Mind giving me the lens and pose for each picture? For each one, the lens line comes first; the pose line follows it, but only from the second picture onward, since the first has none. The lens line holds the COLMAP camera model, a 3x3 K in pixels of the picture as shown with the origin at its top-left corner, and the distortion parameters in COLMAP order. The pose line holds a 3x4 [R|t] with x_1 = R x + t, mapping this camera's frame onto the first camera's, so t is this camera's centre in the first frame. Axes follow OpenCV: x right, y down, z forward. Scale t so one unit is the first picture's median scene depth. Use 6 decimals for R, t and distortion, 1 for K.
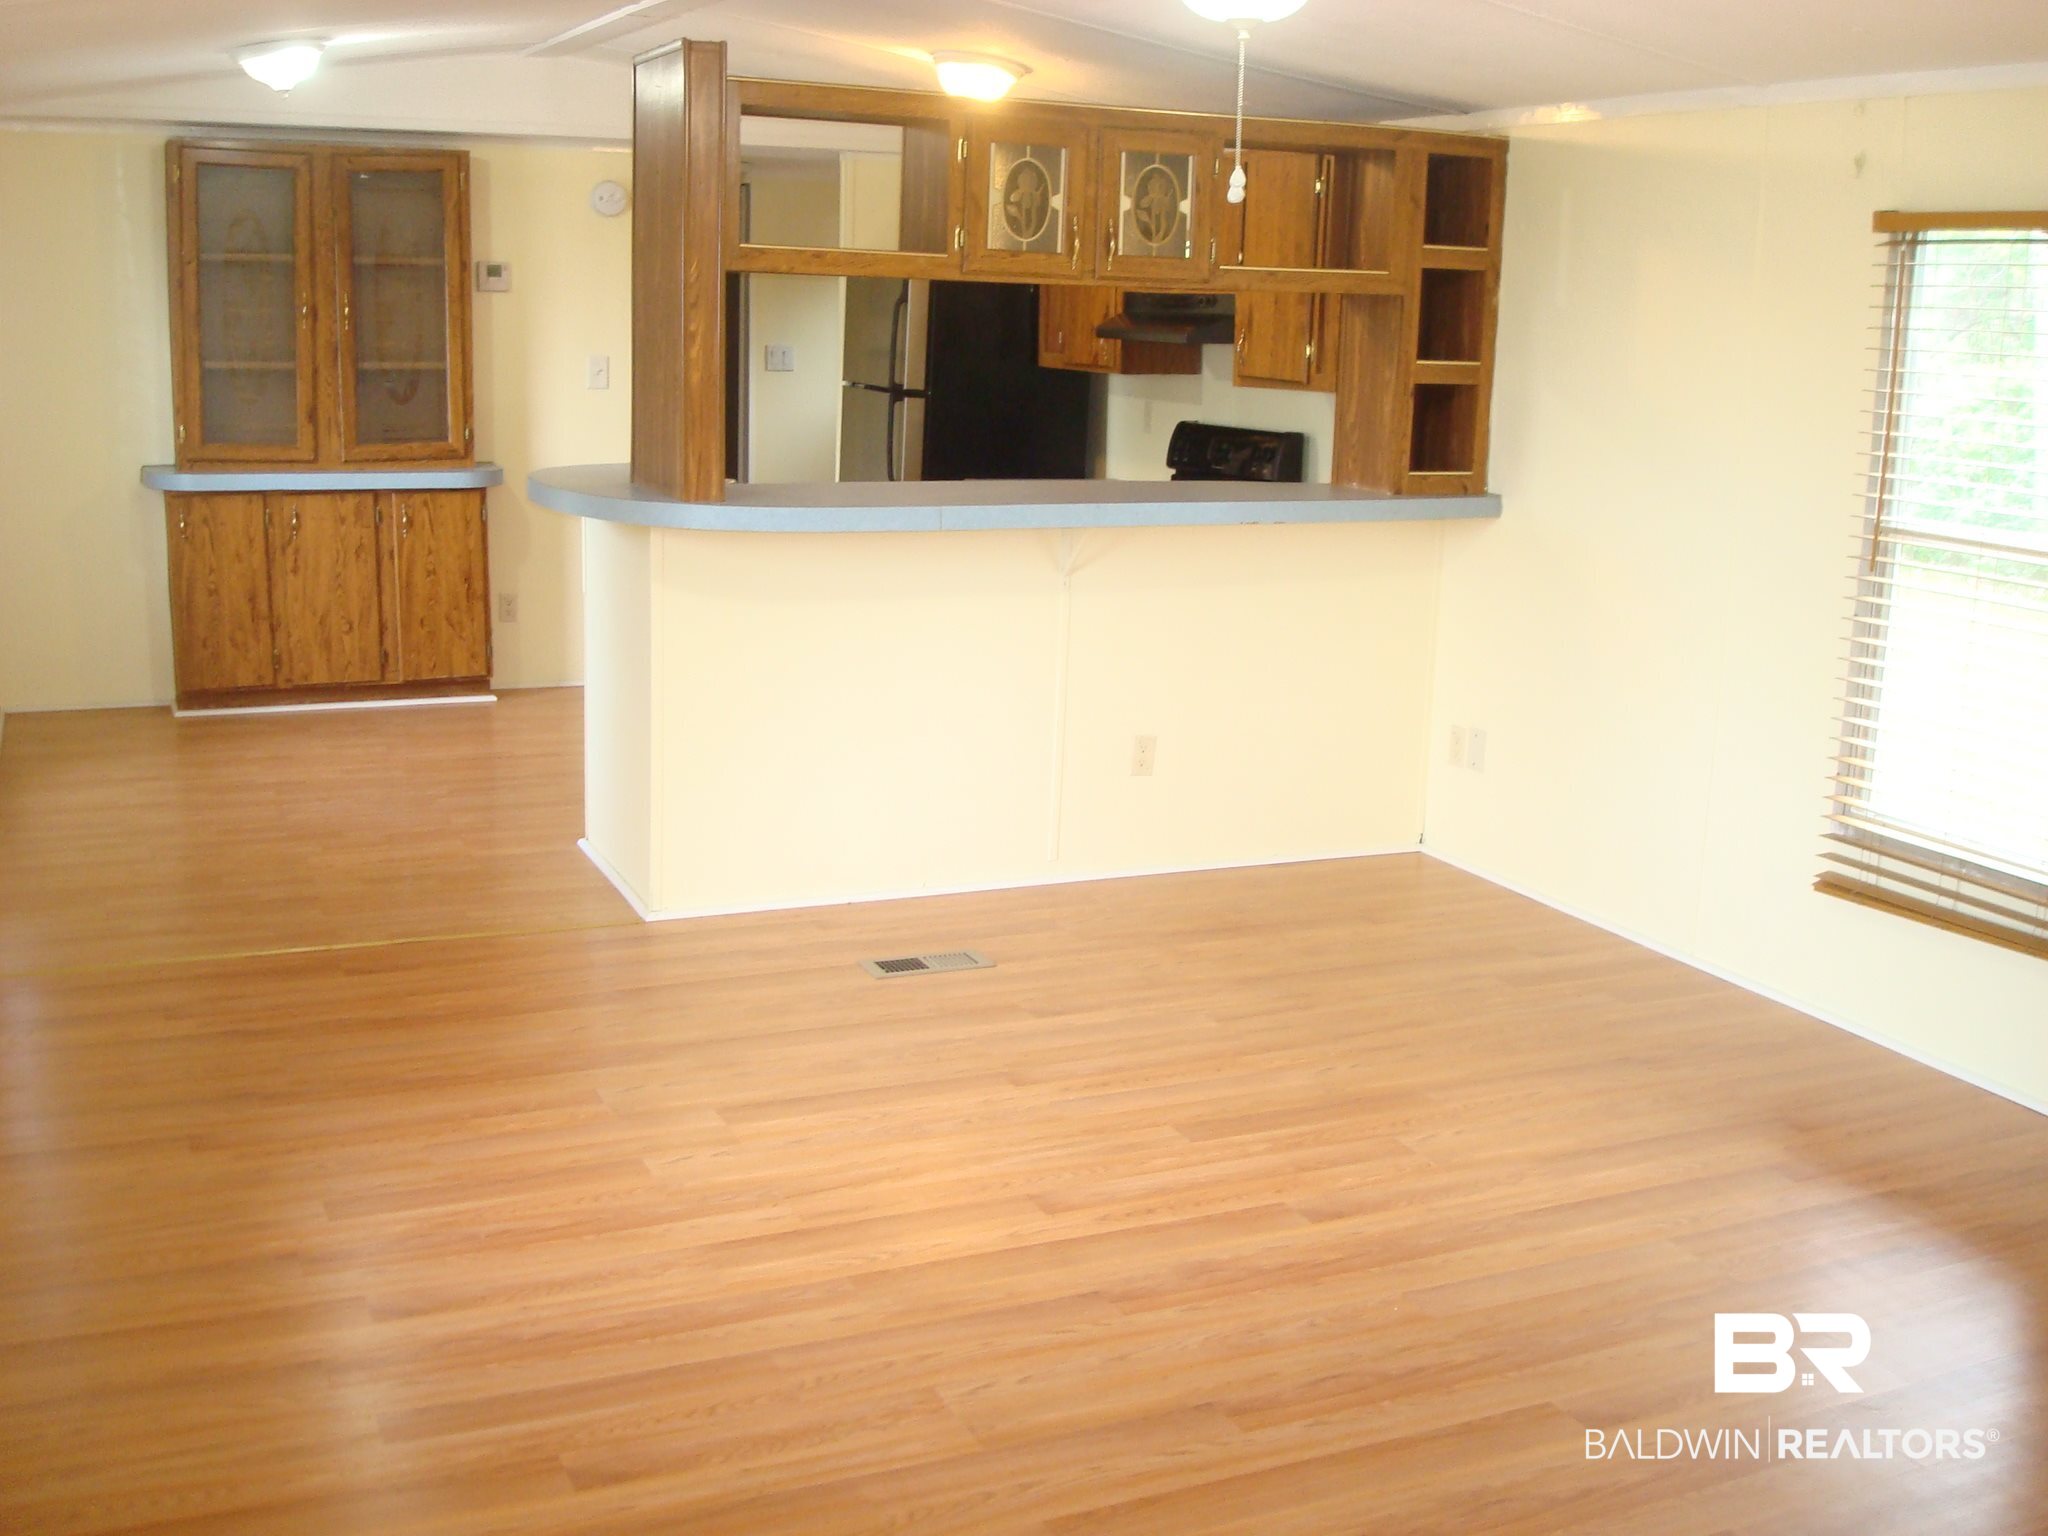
lens RADIAL K [[2148.3, 0, 1050.5], [0, 2148.3, 780.0], [0, 0, 1]] dist [-0.080705, -0.091663]
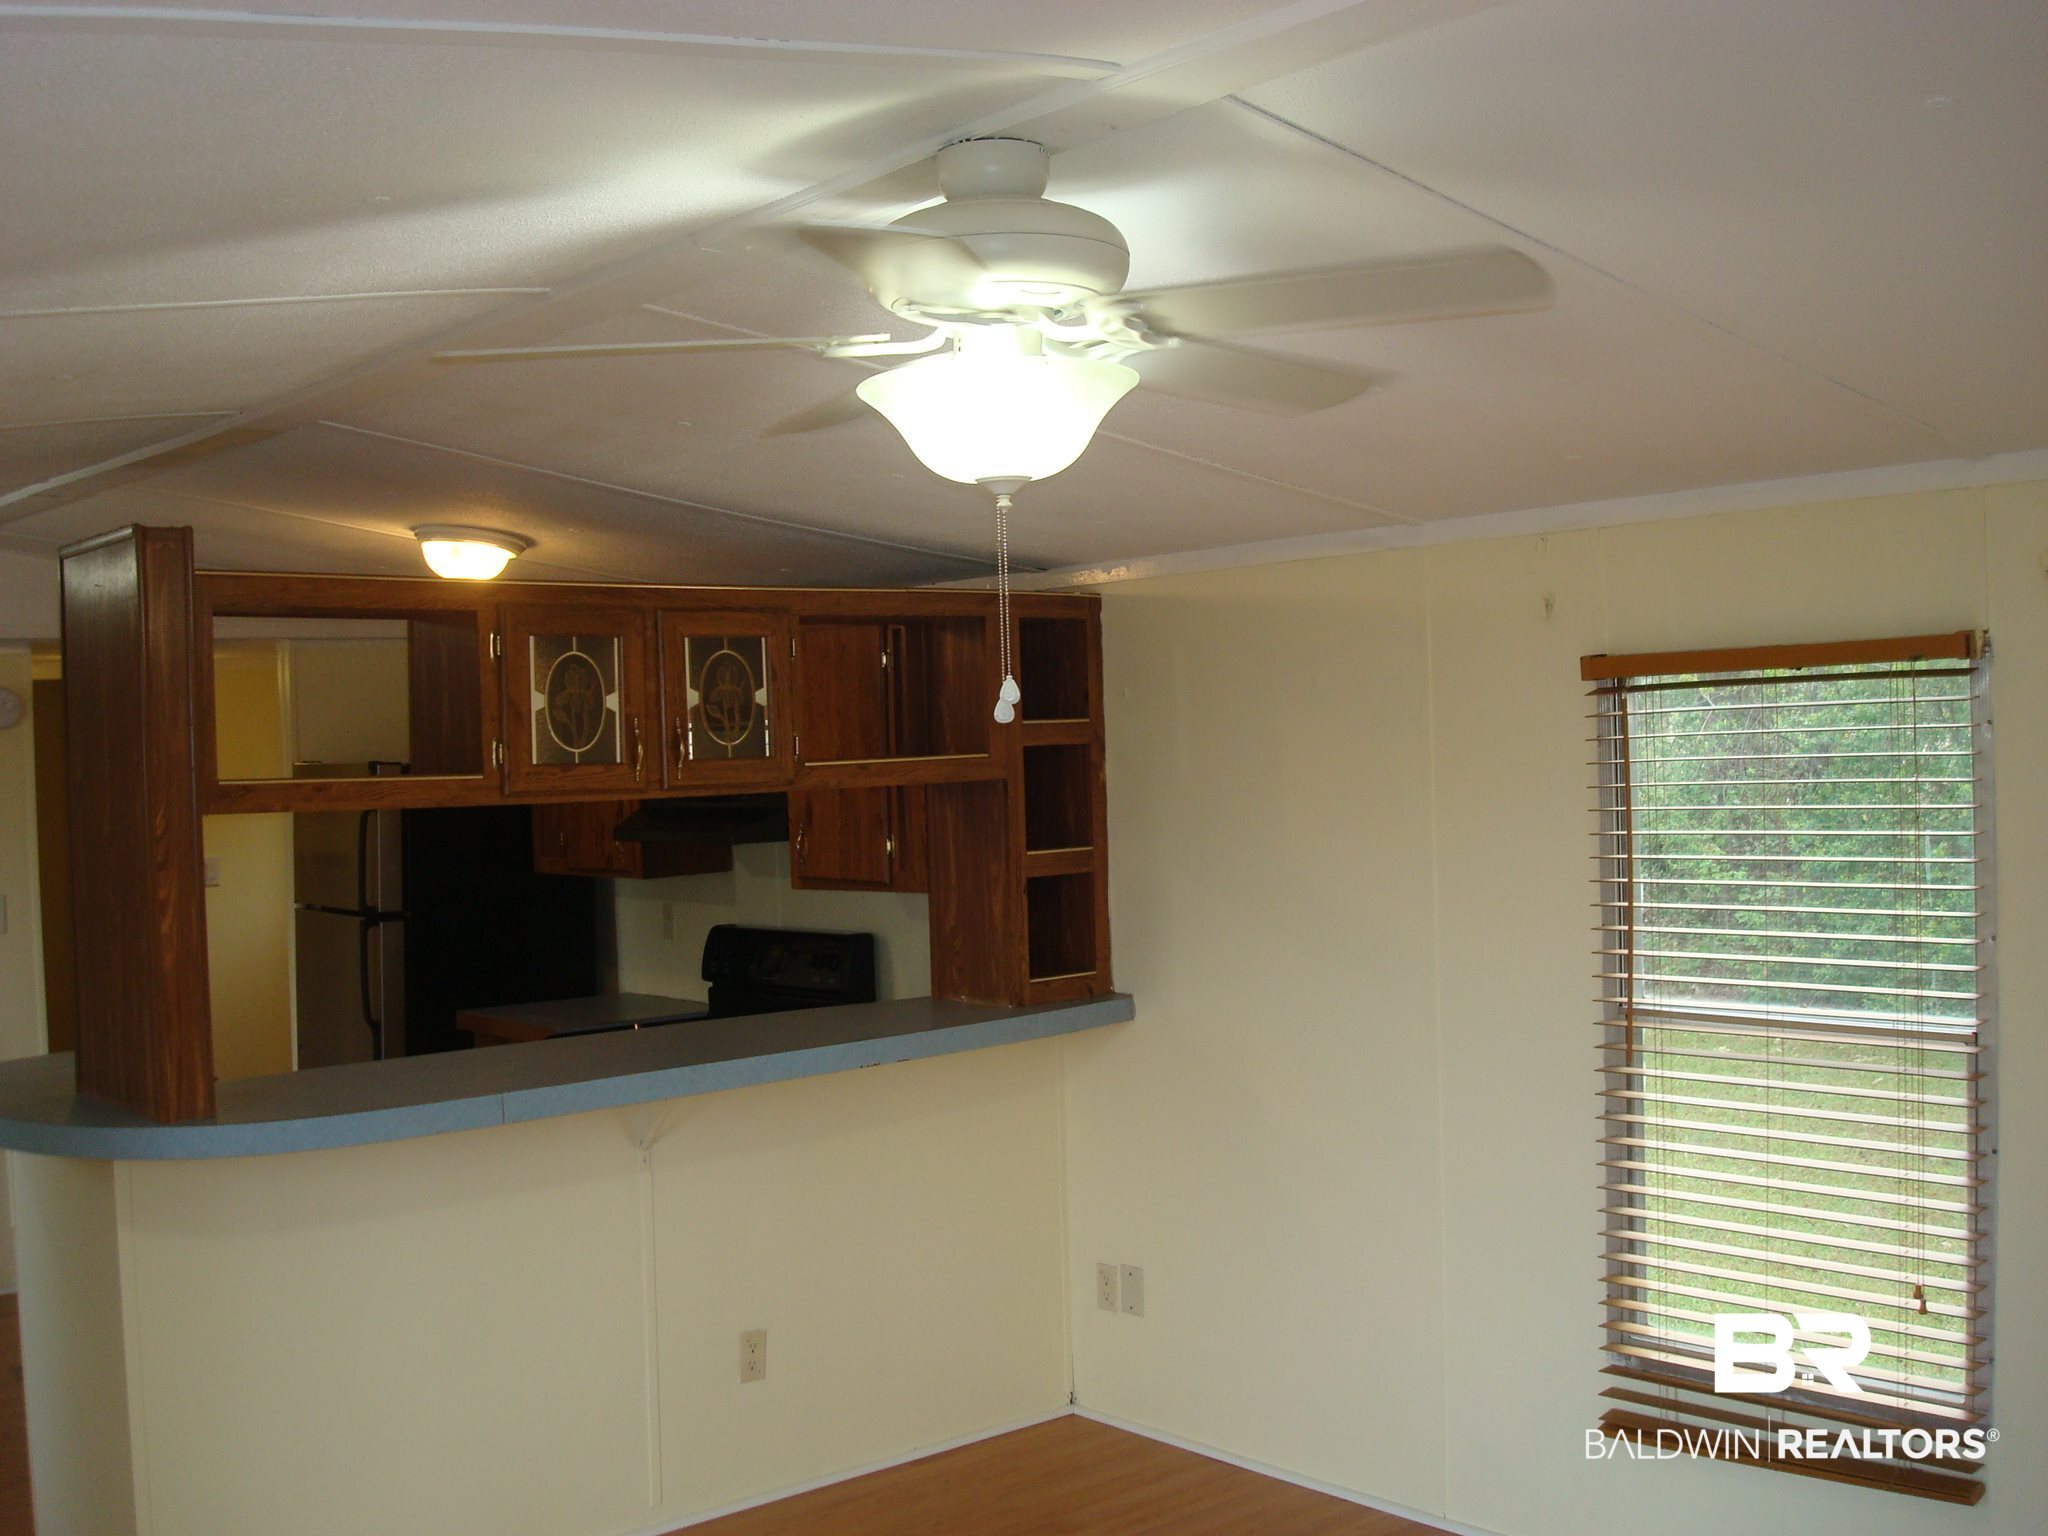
lens RADIAL K [[2148.3, 0, 1050.5], [0, 2148.3, 780.0], [0, 0, 1]] dist [-0.080705, -0.091663]
pose [[0.957674, -0.066121, 0.280158, -0.047056], [0.120508, 0.975961, -0.181597, -0.050135], [-0.261416, 0.207672, 0.942621, 0.130880]]
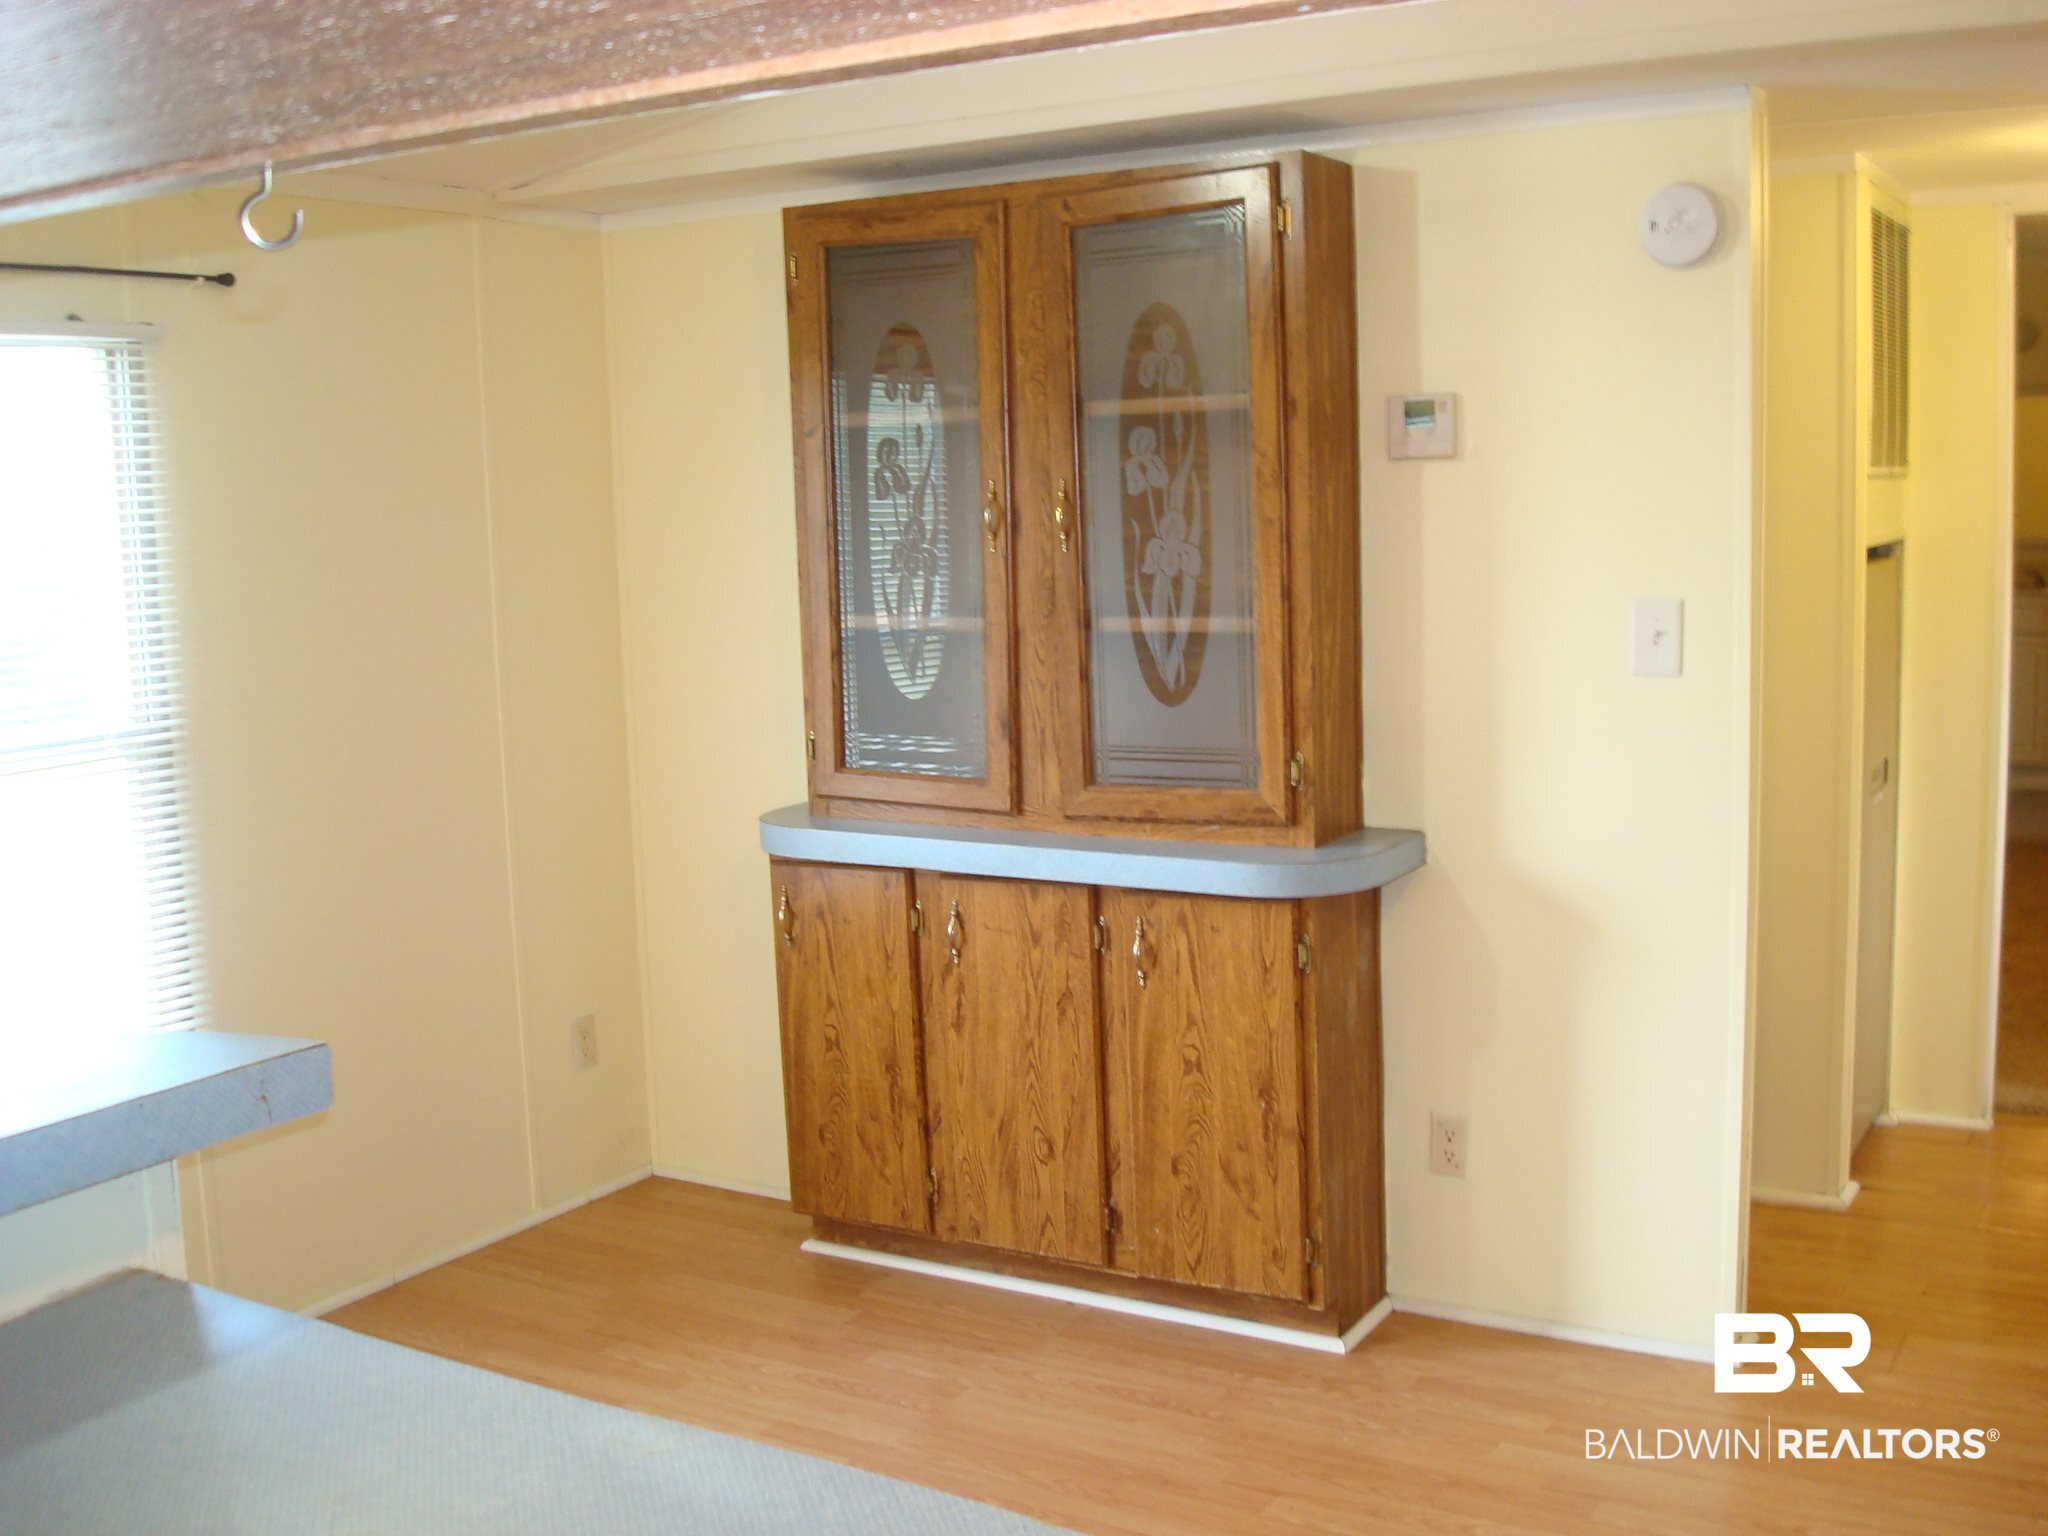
lens RADIAL K [[2152.5, 0, 1046.3], [0, 2152.5, 795.5], [0, 0, 1]] dist [-0.085084, -0.086845]
pose [[0.547456, 0.067373, -0.834118, 0.082403], [-0.136720, 0.990562, -0.009724, -0.151986], [0.825591, 0.119365, 0.551500, 0.731000]]
